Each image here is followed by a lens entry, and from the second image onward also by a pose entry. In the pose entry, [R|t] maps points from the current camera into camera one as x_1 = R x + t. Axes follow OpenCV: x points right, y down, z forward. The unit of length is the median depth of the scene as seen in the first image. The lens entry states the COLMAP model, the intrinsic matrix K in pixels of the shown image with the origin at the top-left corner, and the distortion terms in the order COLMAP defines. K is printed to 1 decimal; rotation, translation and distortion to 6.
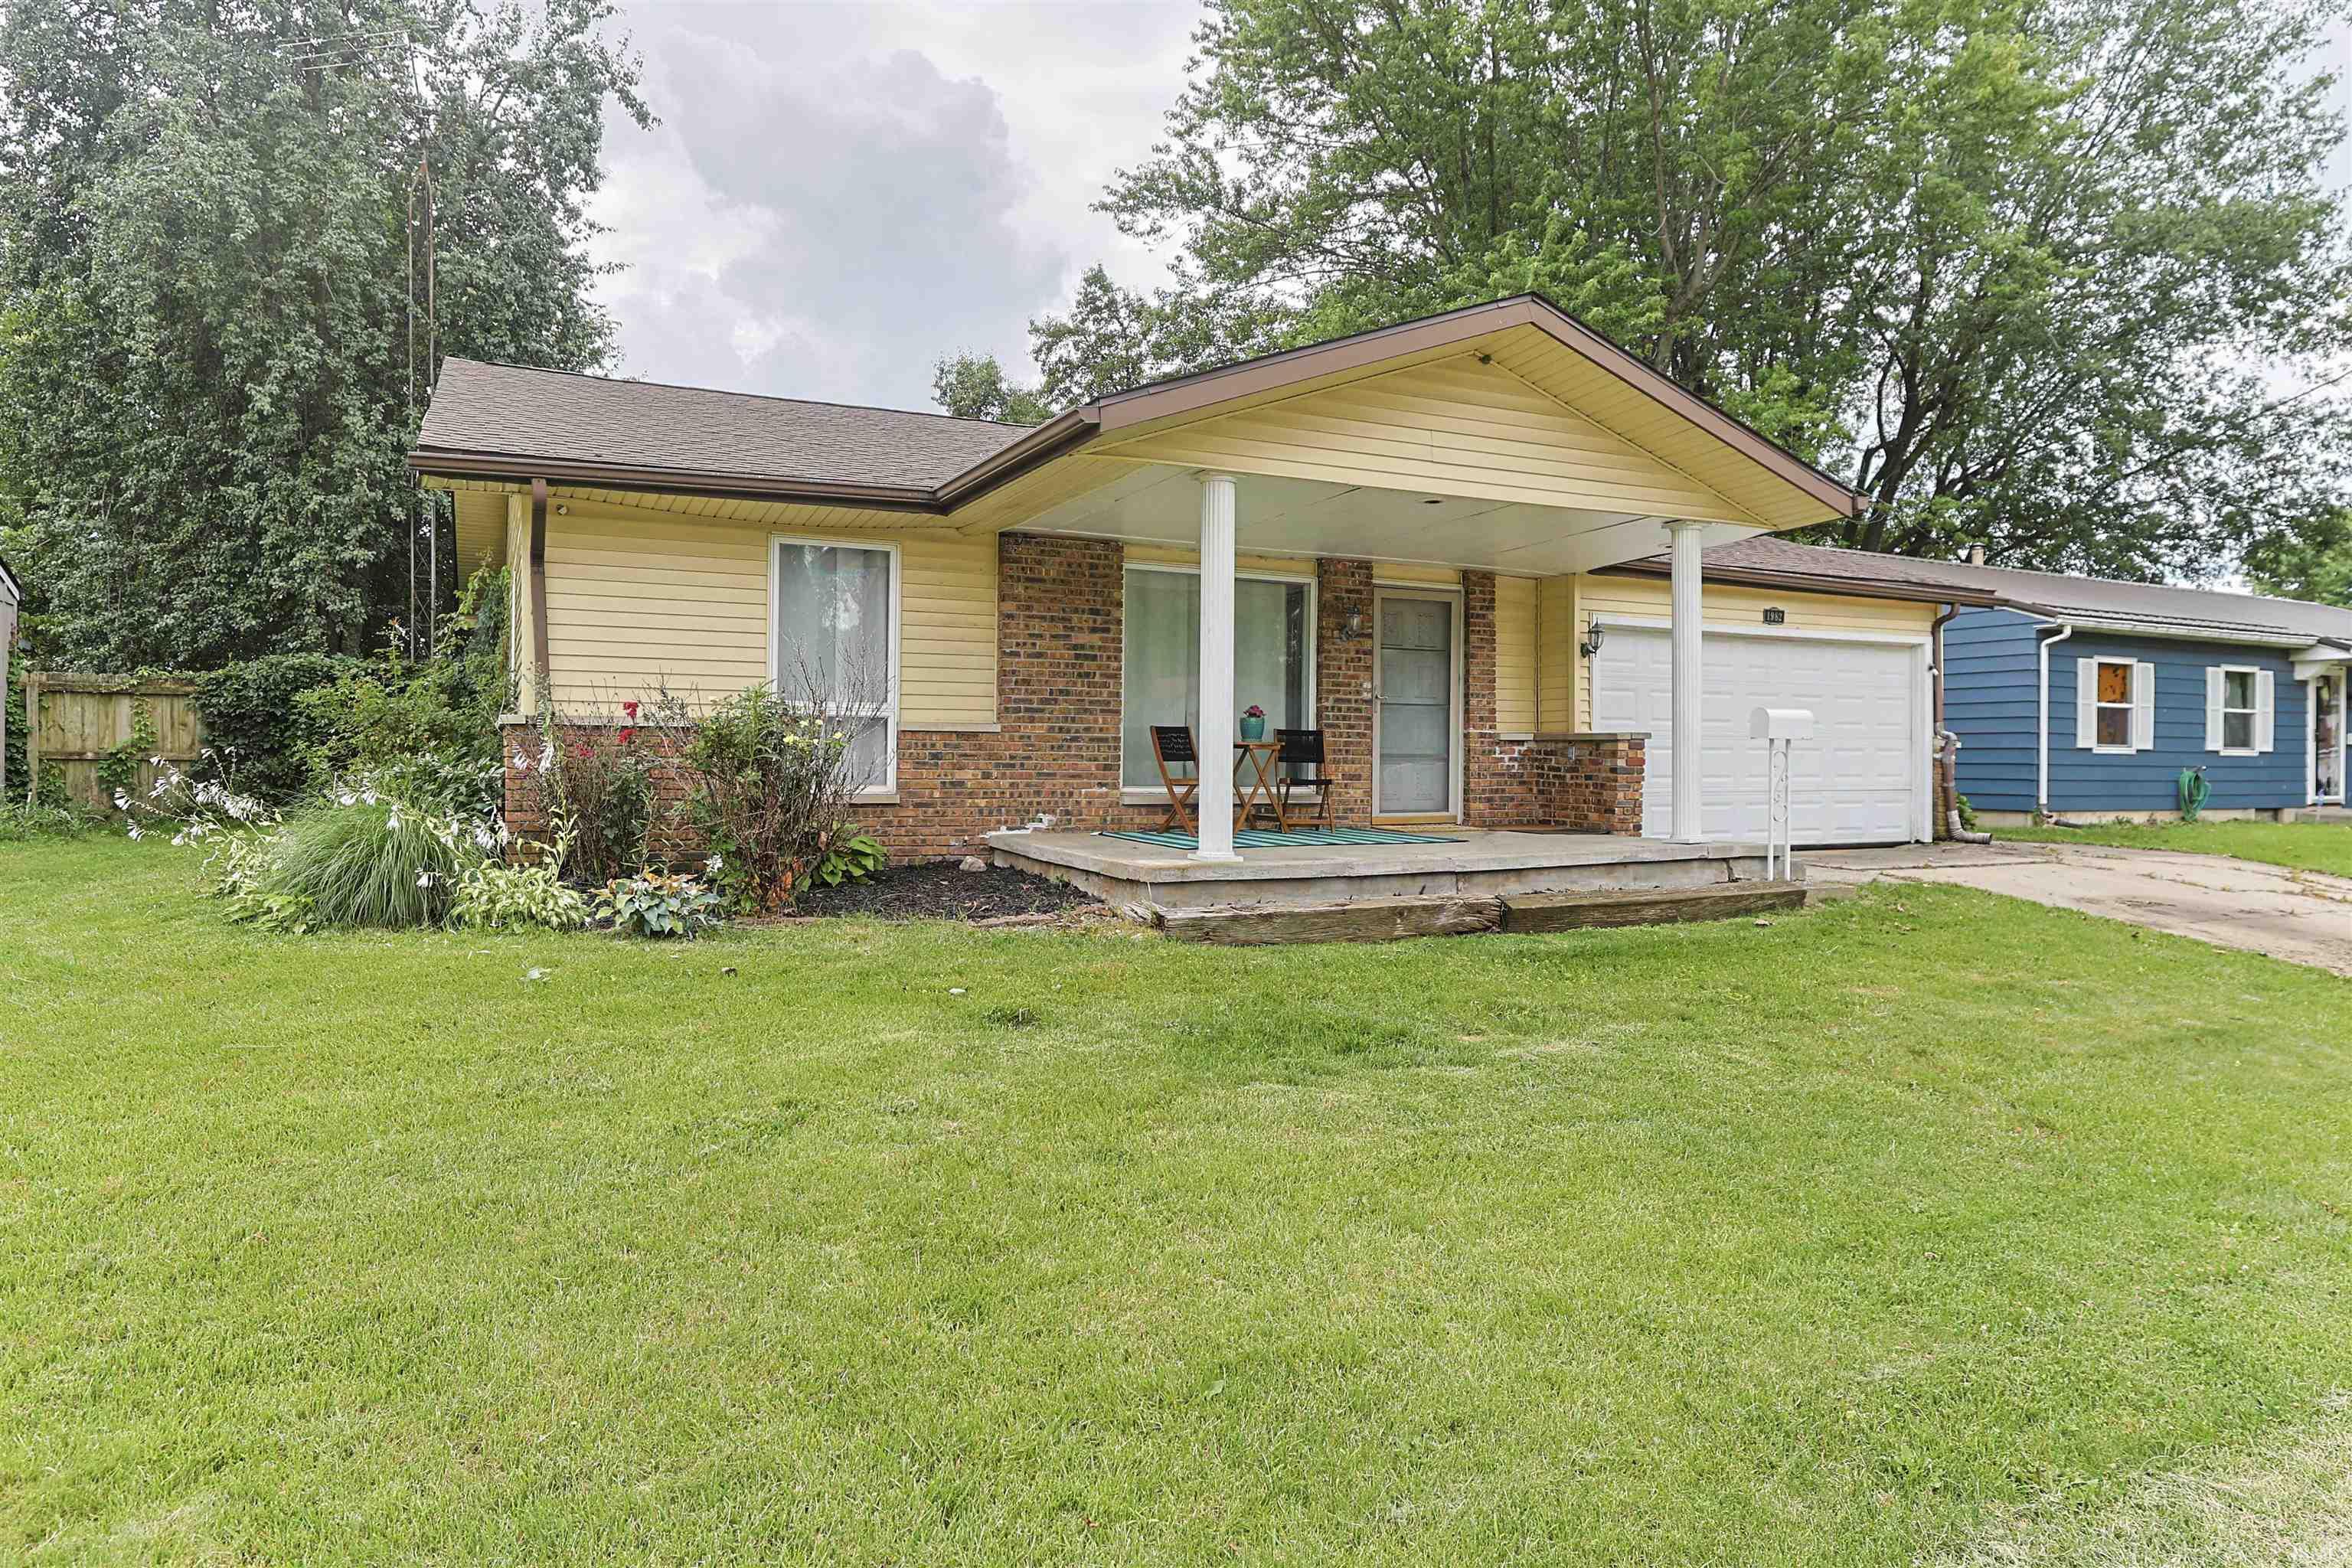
lens RADIAL K [[1432.6, 0, 1174.5], [0, 1432.6, 784.1], [0, 0, 1]] dist [-0.015630, 0.000018]
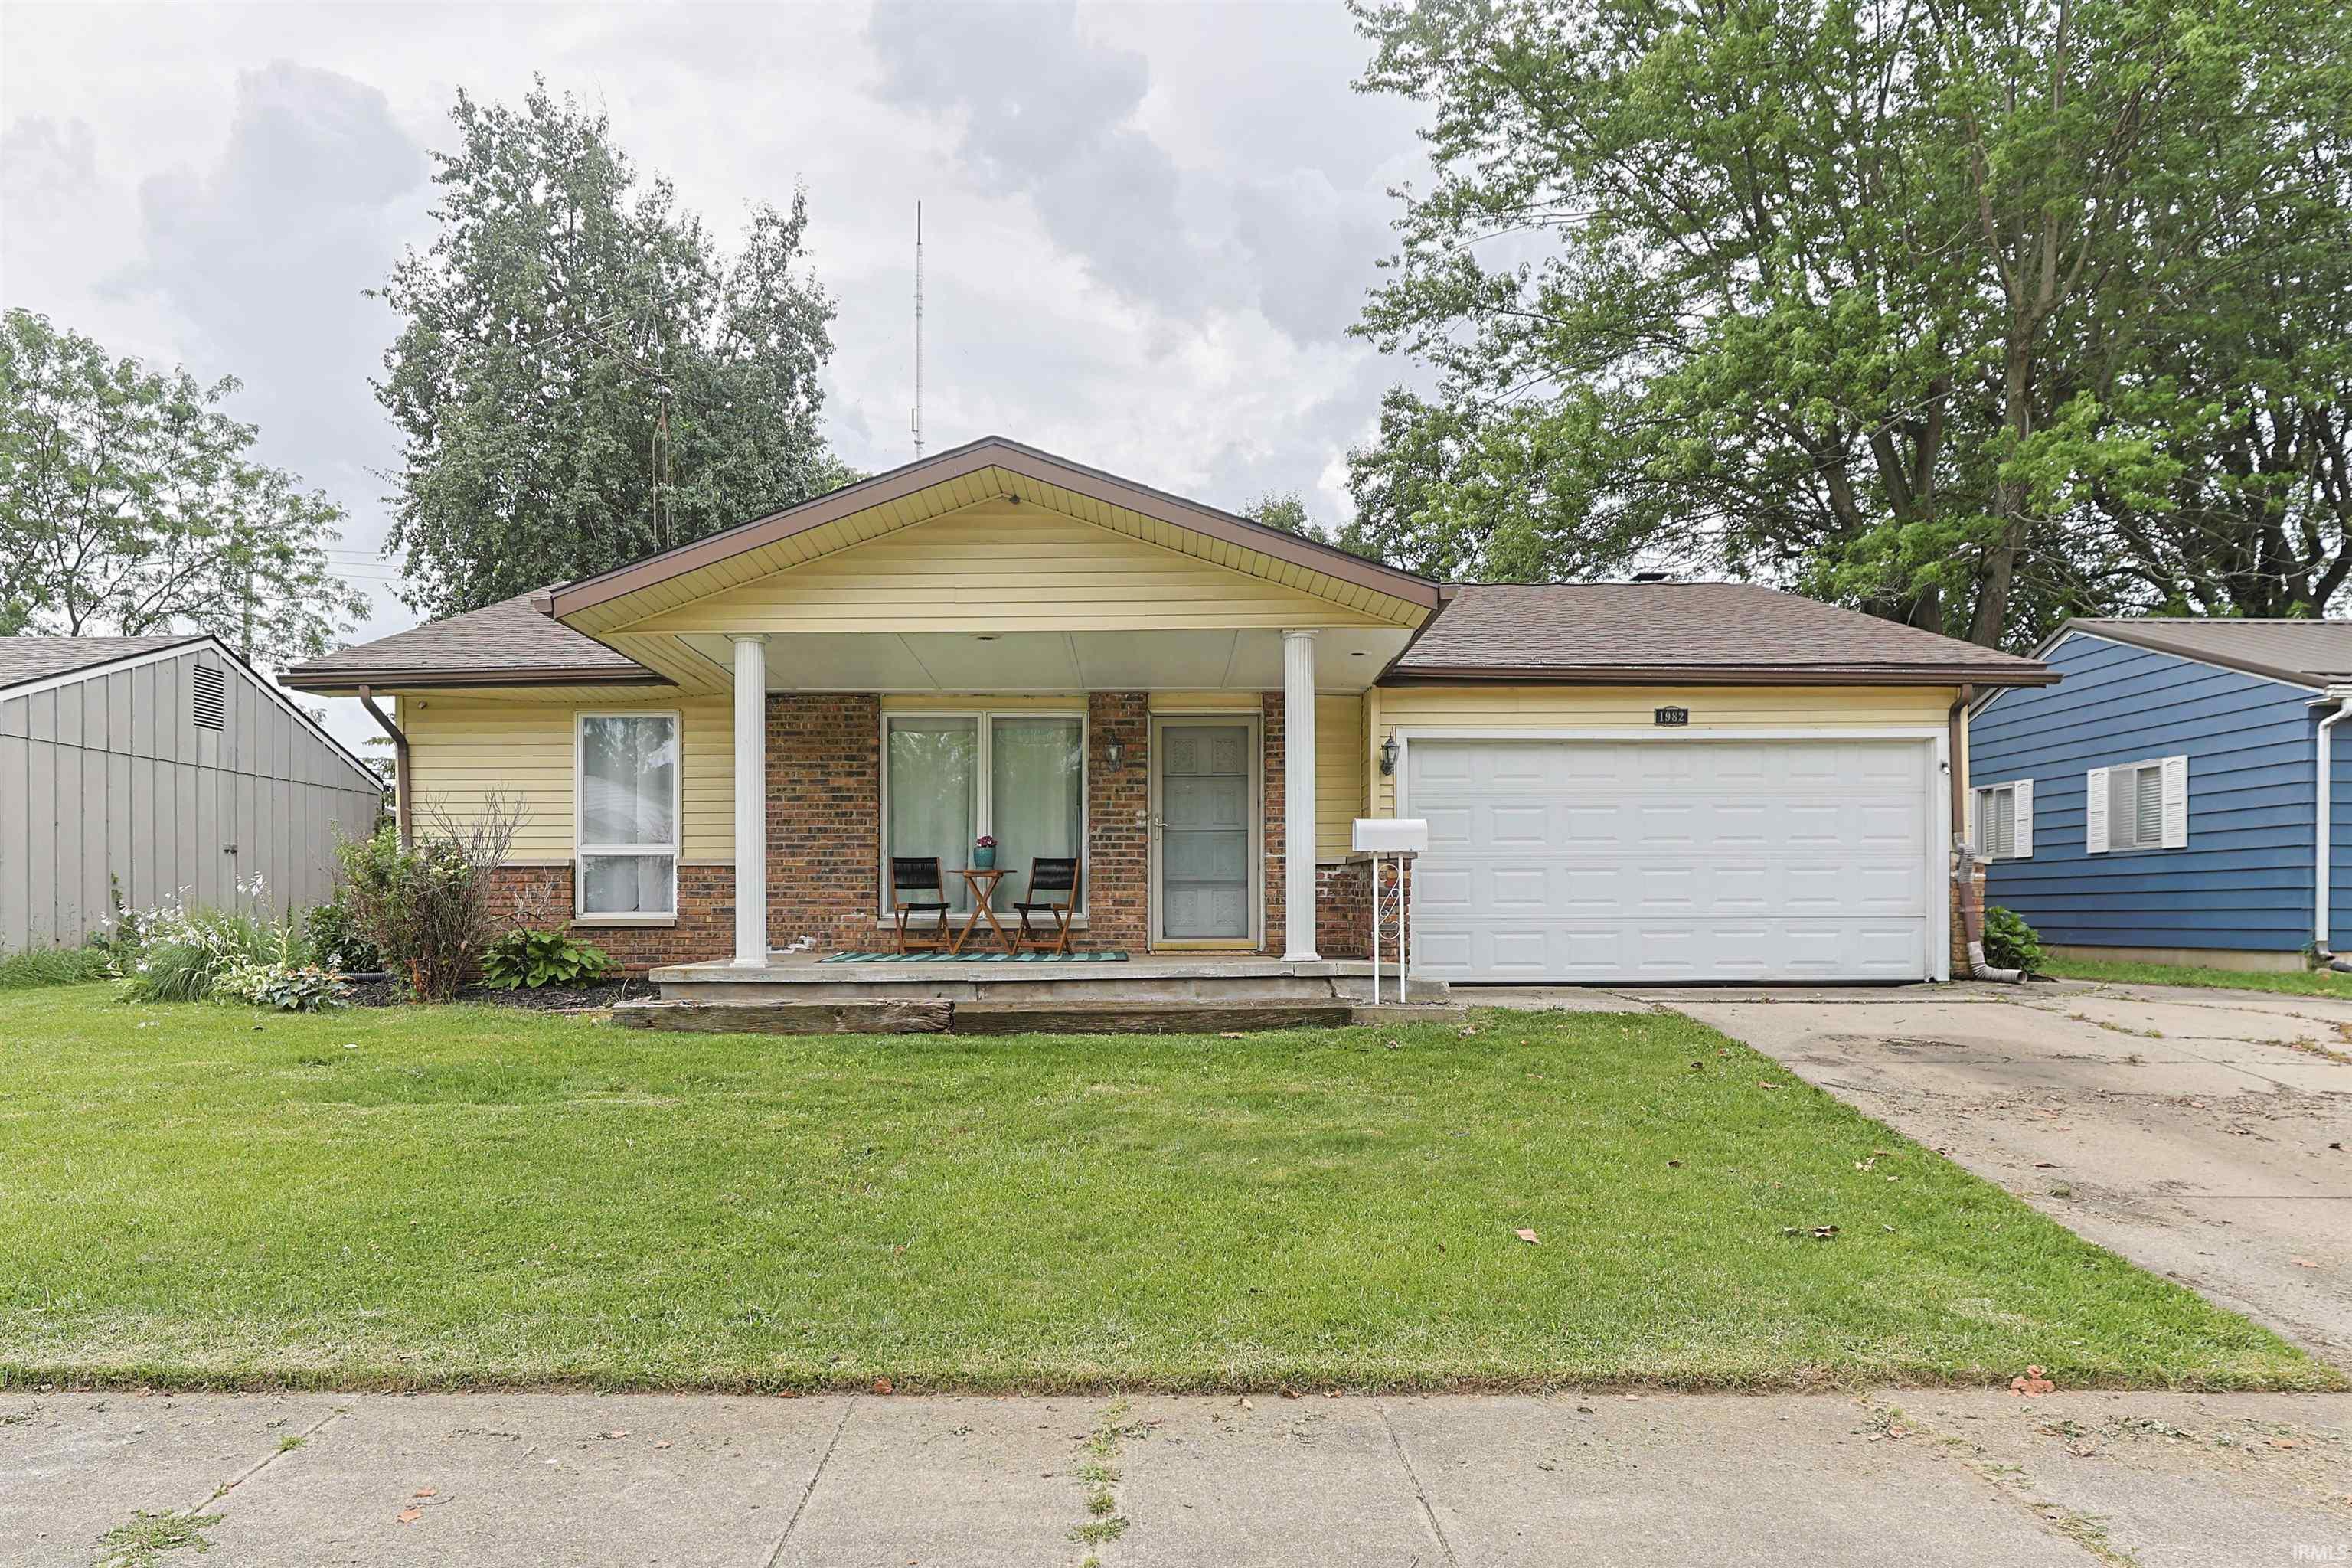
lens RADIAL K [[1543.4, 0, 1127.1], [0, 1543.4, 956.9], [0, 0, 1]] dist [-0.018916, 0.008974]
pose [[0.892837, 0.001833, -0.450376, 0.676185], [0.000140, 0.999991, 0.004348, 0.030962], [0.450380, -0.003946, 0.892828, 0.012811]]
